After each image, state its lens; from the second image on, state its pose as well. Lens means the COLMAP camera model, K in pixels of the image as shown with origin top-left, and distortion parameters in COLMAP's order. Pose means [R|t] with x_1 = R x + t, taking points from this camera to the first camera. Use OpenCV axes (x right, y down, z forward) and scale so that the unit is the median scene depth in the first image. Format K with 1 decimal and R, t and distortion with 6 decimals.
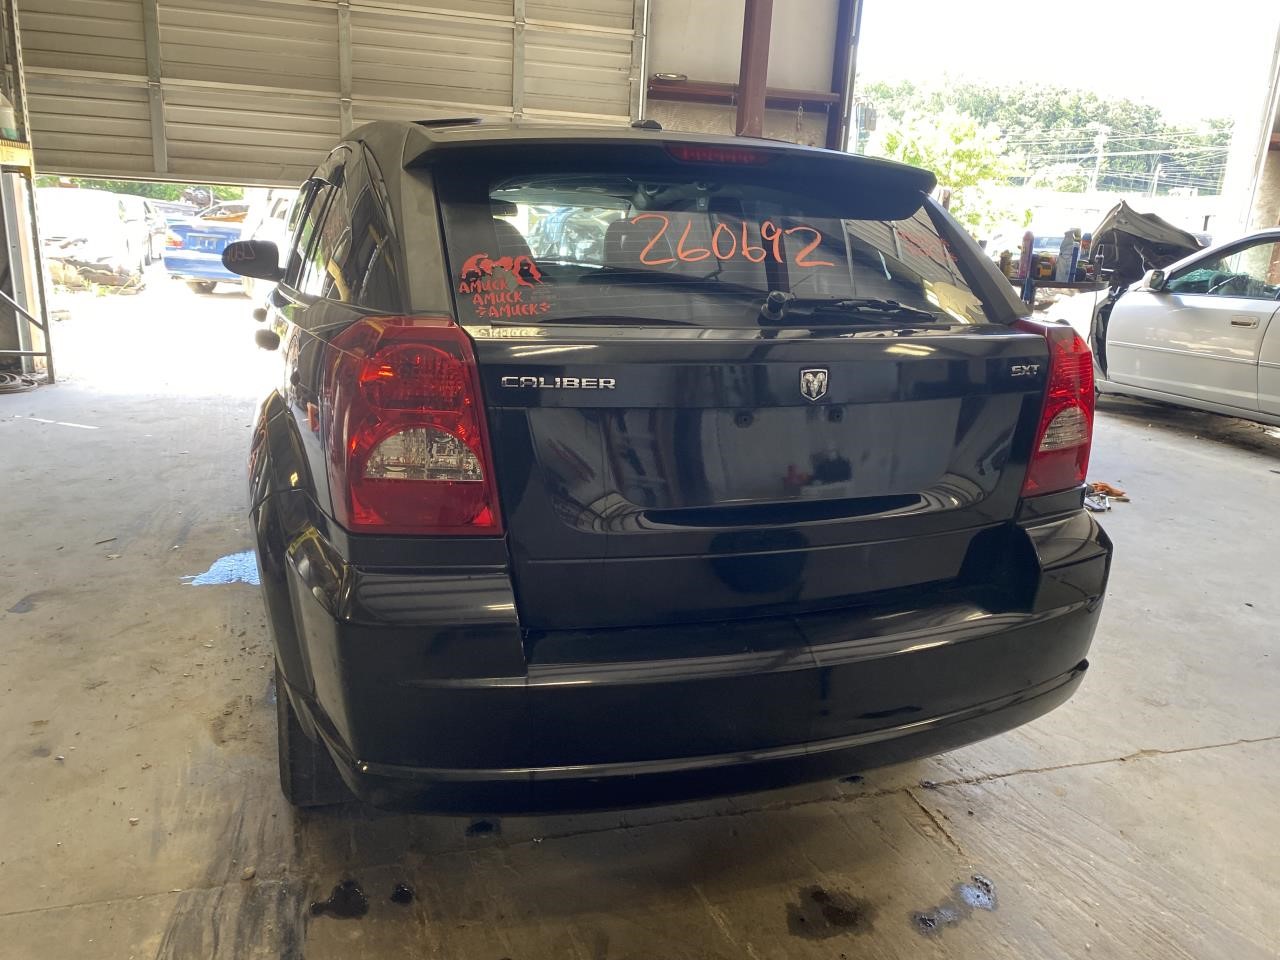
lens RADIAL K [[965.7, 0, 636.3], [0, 965.7, 482.5], [0, 0, 1]] dist [-0.000861, -0.005514]
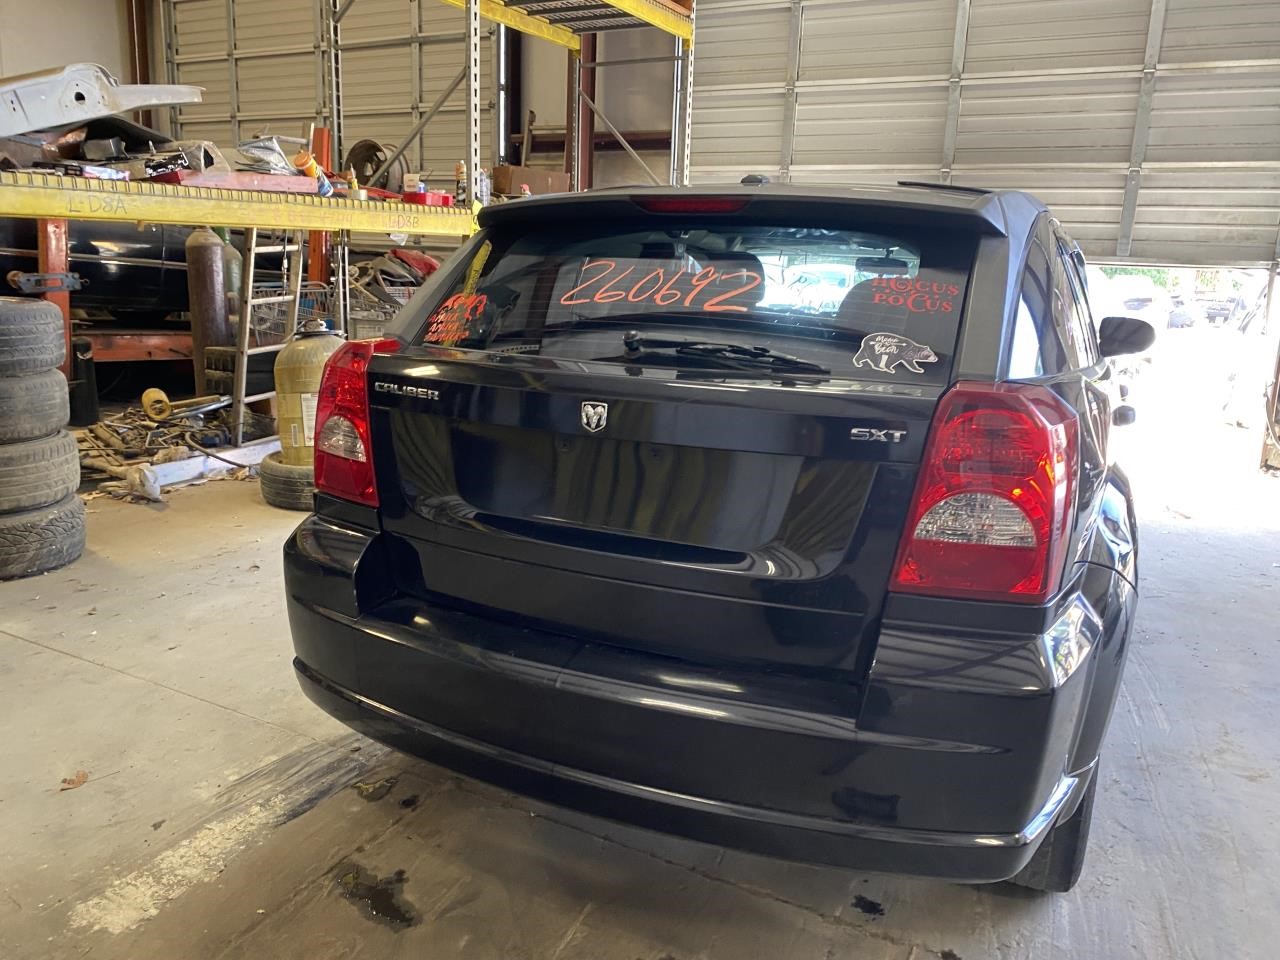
lens RADIAL K [[965.7, 0, 602.5], [0, 965.7, 464.7], [0, 0, 1]] dist [-0.000861, -0.005514]
pose [[0.708836, 0.124908, -0.694226, 0.674762], [-0.185173, 0.982629, -0.012271, -0.028956], [0.680634, 0.137251, 0.719652, 0.191880]]
